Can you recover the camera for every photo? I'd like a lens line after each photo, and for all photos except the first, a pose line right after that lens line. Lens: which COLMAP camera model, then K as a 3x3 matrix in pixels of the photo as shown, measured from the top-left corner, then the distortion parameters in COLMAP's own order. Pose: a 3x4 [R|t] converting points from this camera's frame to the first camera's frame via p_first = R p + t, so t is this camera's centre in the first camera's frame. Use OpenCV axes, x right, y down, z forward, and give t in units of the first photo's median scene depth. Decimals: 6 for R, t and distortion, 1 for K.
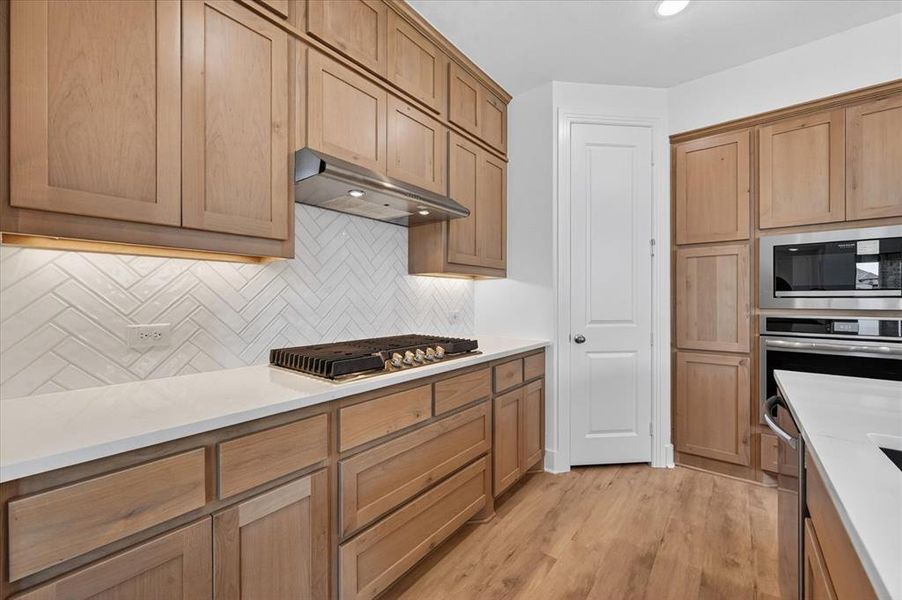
lens RADIAL K [[357.4, 0, 451.6], [0, 357.4, 296.3], [0, 0, 1]] dist [0.000721, 0.000097]
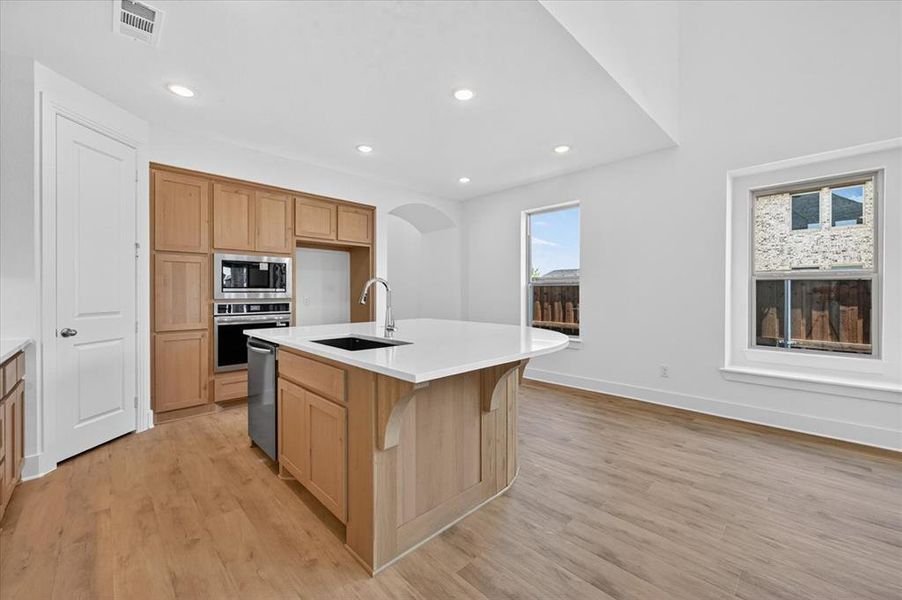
lens RADIAL K [[357.4, 0, 451.6], [0, 357.4, 296.3], [0, 0, 1]] dist [0.000721, 0.000097]
pose [[0.119451, -0.009059, 0.992799, -0.548768], [-0.003161, 0.999950, 0.009504, 0.003818], [-0.992835, -0.004274, 0.119416, -0.207741]]
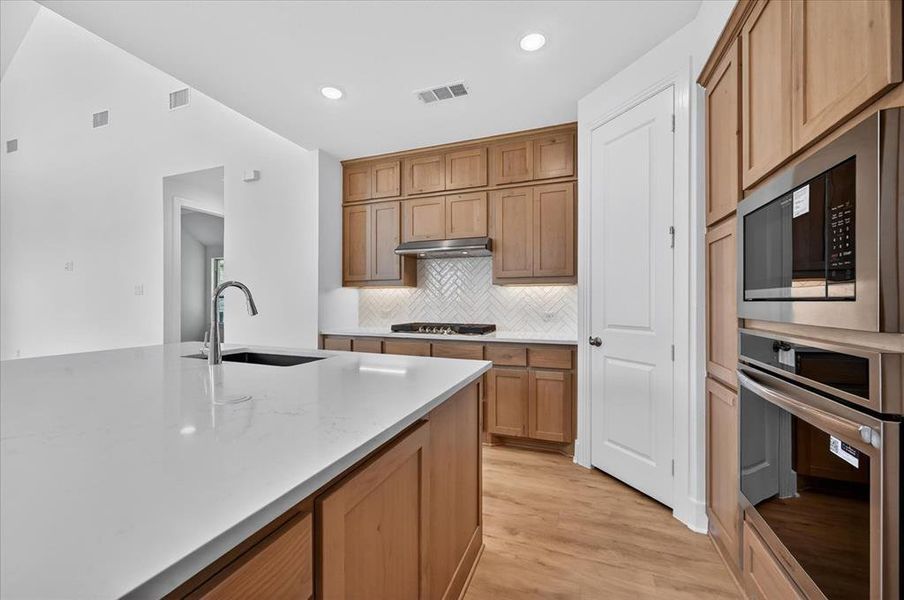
lens RADIAL K [[356.3, 0, 450.4], [0, 356.3, 302.3], [0, 0, 1]] dist [0.000292, -0.000019]
pose [[0.305169, 0.001301, -0.952297, 1.272455], [0.001797, 0.999996, 0.001942, 0.004376], [0.952297, -0.002304, 0.305165, 0.323179]]
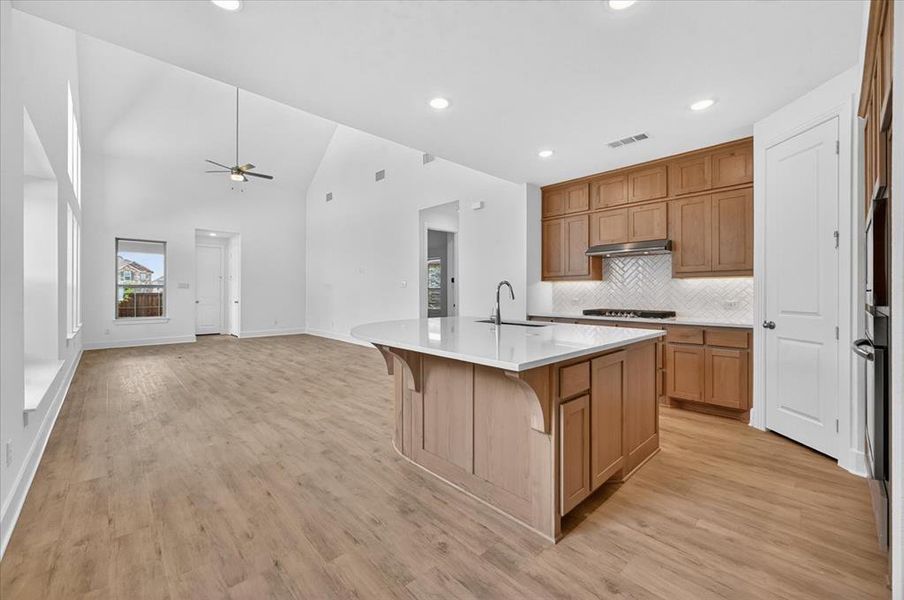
lens RADIAL K [[365.5, 0, 446.8], [0, 365.5, 293.1], [0, 0, 1]] dist [-0.000719, 0.000118]
pose [[-0.146224, 0.001058, -0.989251, 1.868562], [0.002497, 0.999997, 0.000701, 0.005745], [0.989248, -0.002367, -0.146226, 0.101839]]
